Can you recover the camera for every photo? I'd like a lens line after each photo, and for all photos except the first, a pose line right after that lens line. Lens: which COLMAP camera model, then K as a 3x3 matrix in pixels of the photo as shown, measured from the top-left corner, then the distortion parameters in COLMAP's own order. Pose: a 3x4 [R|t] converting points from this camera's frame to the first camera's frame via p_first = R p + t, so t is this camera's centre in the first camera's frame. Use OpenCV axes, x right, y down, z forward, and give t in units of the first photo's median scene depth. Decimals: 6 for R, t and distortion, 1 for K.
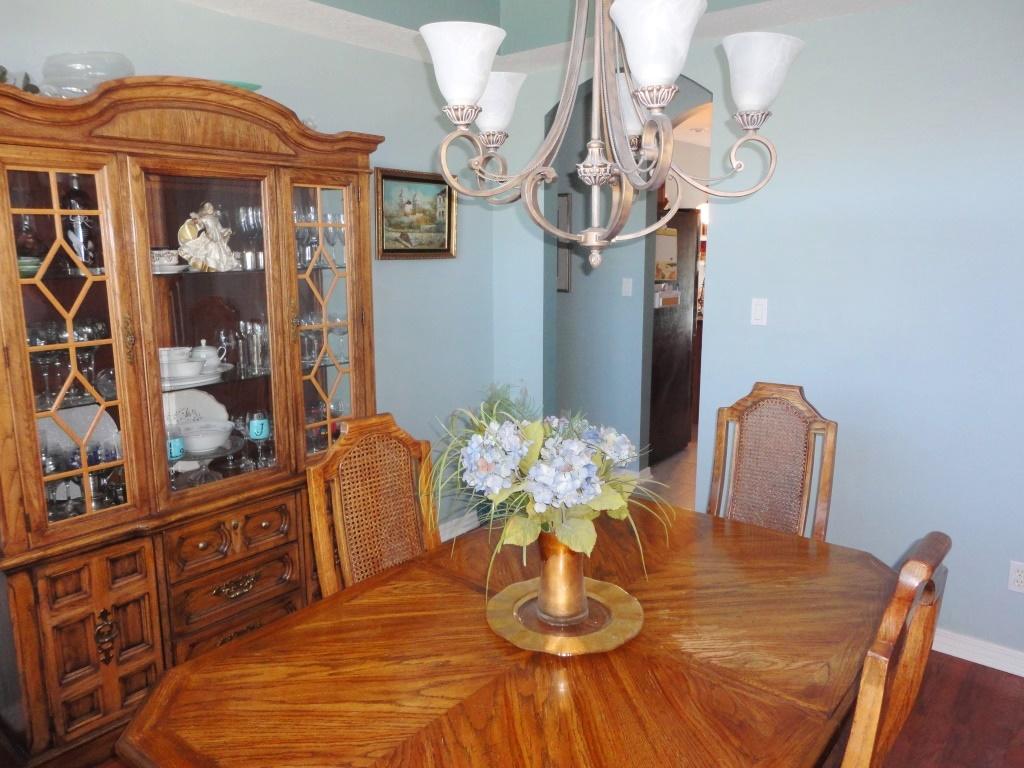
lens RADIAL K [[747.6, 0, 511.6], [0, 747.6, 380.0], [0, 0, 1]] dist [-0.003595, -0.006214]
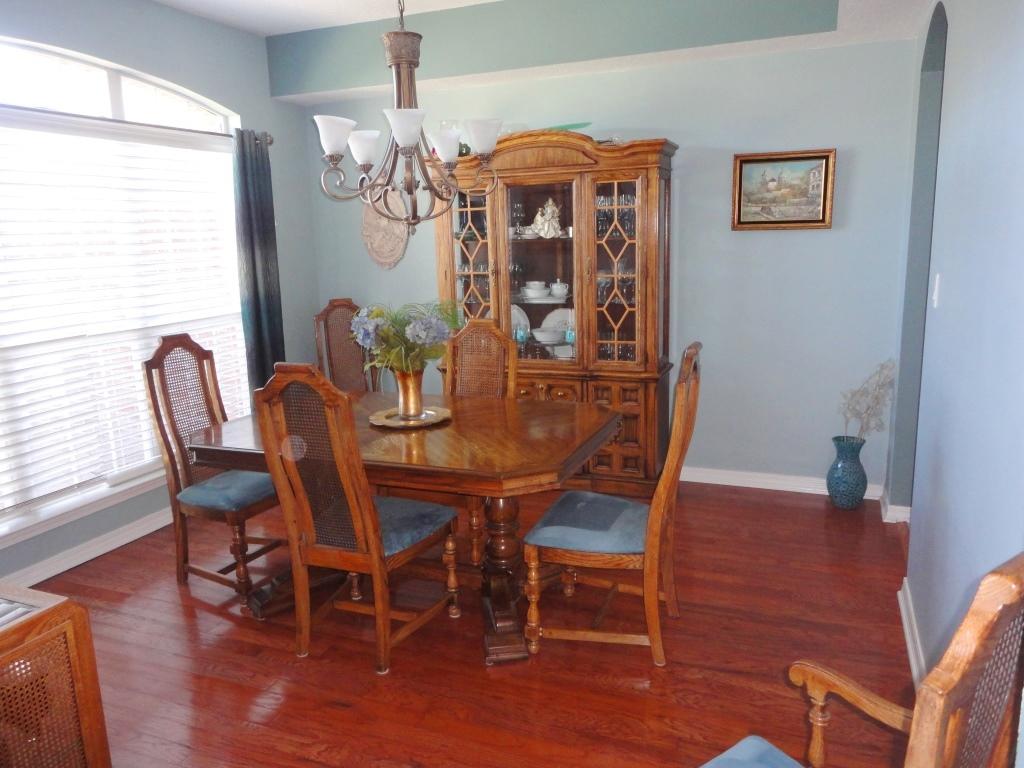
lens RADIAL K [[747.6, 0, 511.6], [0, 747.6, 380.0], [0, 0, 1]] dist [-0.003595, -0.006214]
pose [[0.277784, 0.184651, -0.942730, 1.163361], [-0.146614, 0.978005, 0.148359, -0.063501], [0.949390, 0.097006, 0.298746, 0.400128]]
